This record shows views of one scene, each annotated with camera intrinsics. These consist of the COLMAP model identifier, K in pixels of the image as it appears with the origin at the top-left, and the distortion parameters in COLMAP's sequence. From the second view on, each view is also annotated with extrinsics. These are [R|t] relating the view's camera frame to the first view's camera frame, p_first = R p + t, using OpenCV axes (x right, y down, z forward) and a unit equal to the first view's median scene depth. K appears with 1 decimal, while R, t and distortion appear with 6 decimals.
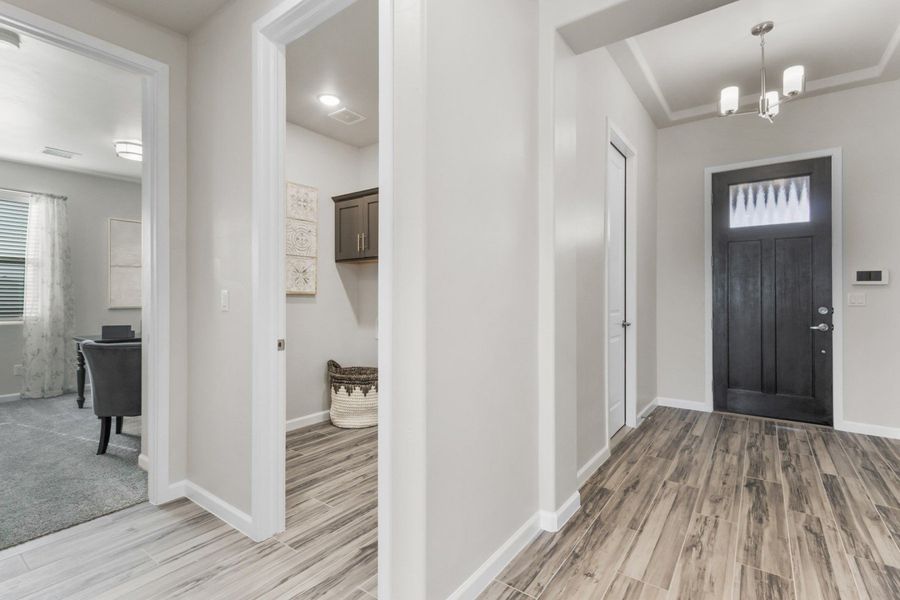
lens RADIAL K [[422.3, 0, 437.0], [0, 422.3, 293.1], [0, 0, 1]] dist [-0.002733, 0.000428]
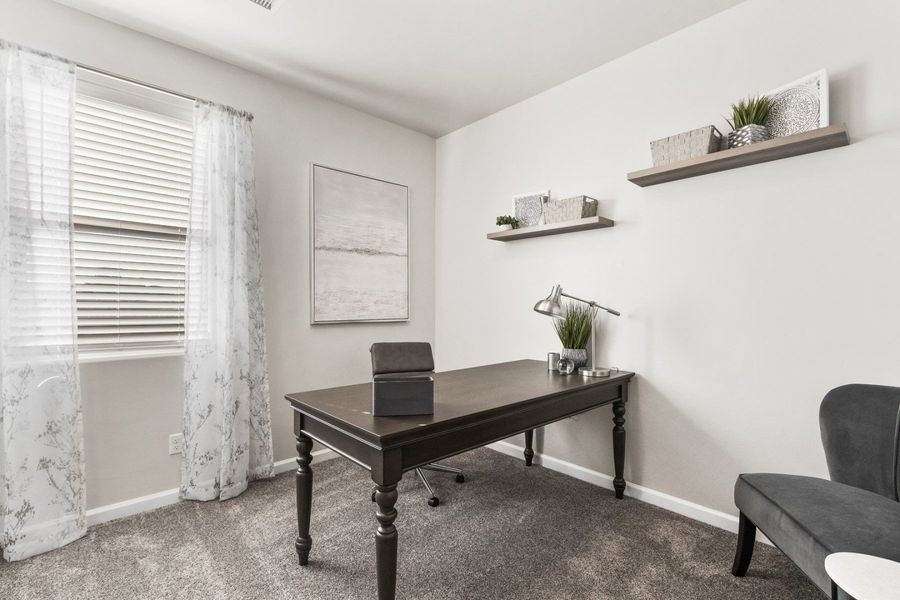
lens RADIAL K [[417.6, 0, 447.2], [0, 417.6, 301.7], [0, 0, 1]] dist [0.008209, -0.002743]
pose [[0.981353, 0.003401, -0.192183, -0.552130], [-0.002001, 0.999970, 0.007478, 0.003223], [0.192202, -0.006954, 0.981331, 0.544190]]
